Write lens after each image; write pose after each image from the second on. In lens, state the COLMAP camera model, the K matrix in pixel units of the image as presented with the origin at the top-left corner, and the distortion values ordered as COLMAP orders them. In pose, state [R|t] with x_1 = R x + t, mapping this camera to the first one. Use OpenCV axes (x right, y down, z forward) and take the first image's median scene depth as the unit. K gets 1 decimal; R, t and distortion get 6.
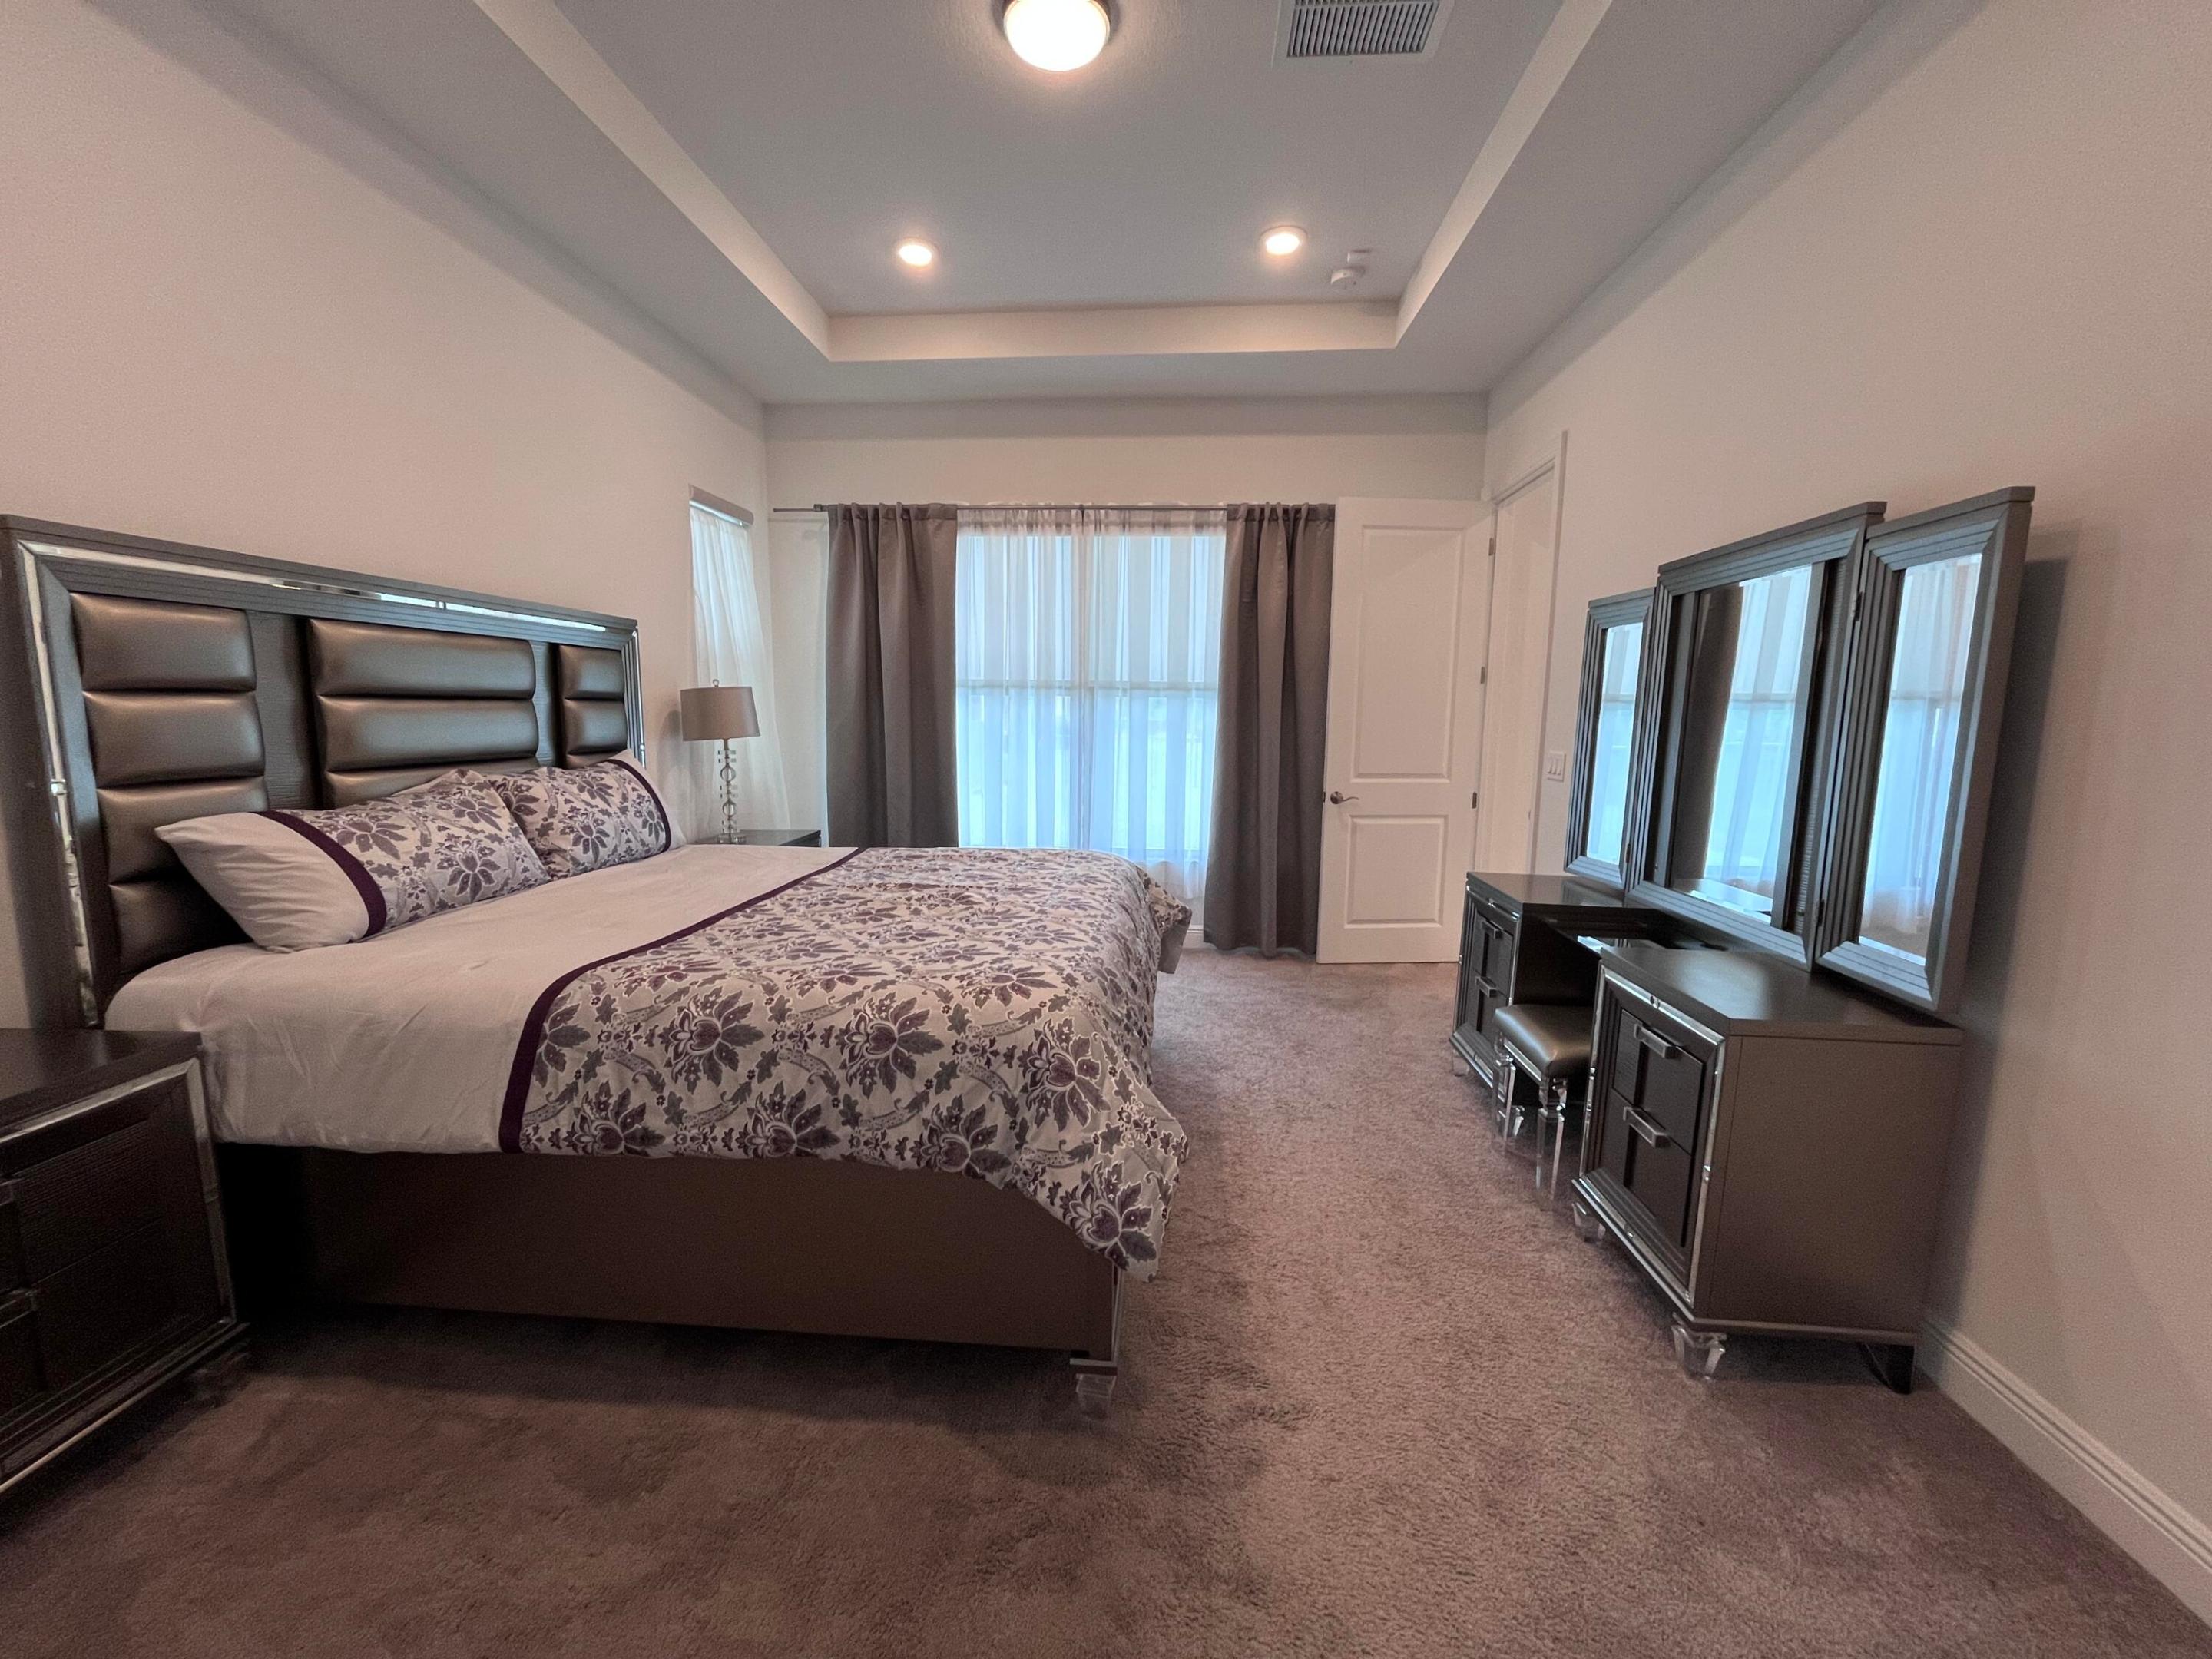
lens RADIAL K [[889.1, 0, 1099.4], [0, 889.1, 833.1], [0, 0, 1]] dist [-0.001458, -0.000526]
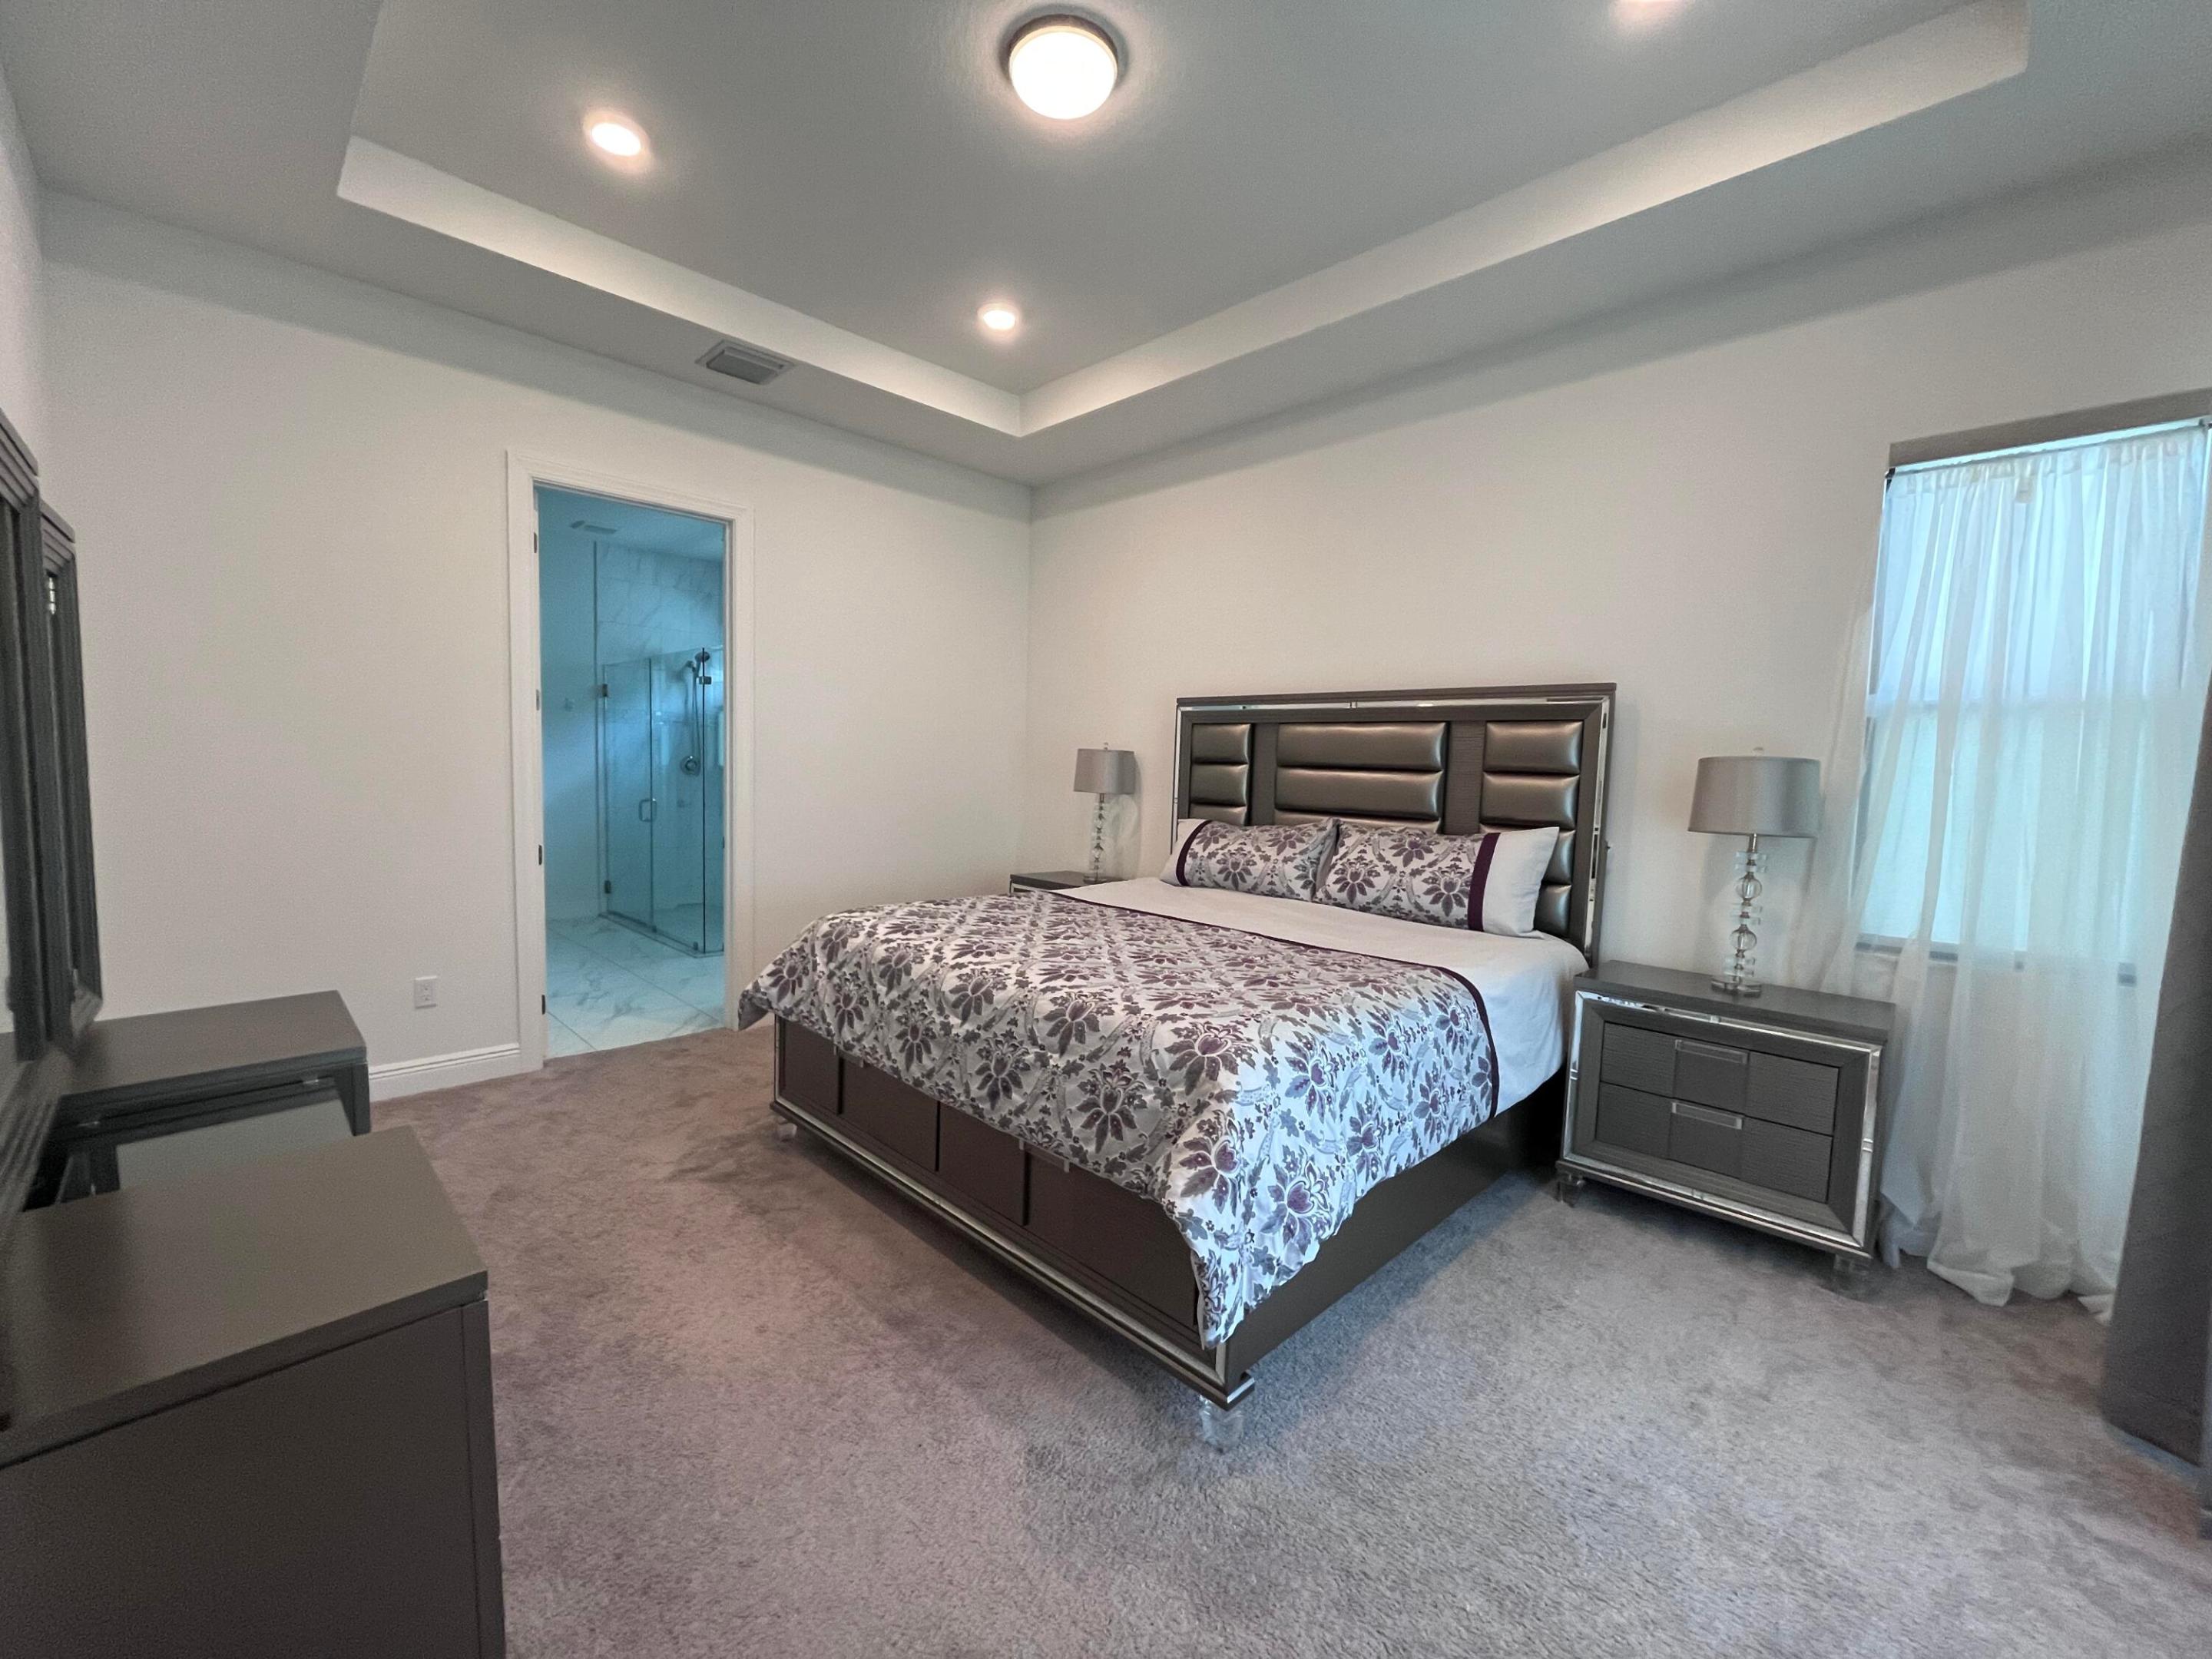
lens RADIAL K [[889.1, 0, 1099.4], [0, 889.1, 833.1], [0, 0, 1]] dist [-0.001458, -0.000526]
pose [[-0.652812, 0.028081, -0.756999, 0.638860], [-0.142084, 0.977038, 0.158772, -0.230144], [0.744075, 0.211206, -0.633833, 1.692103]]
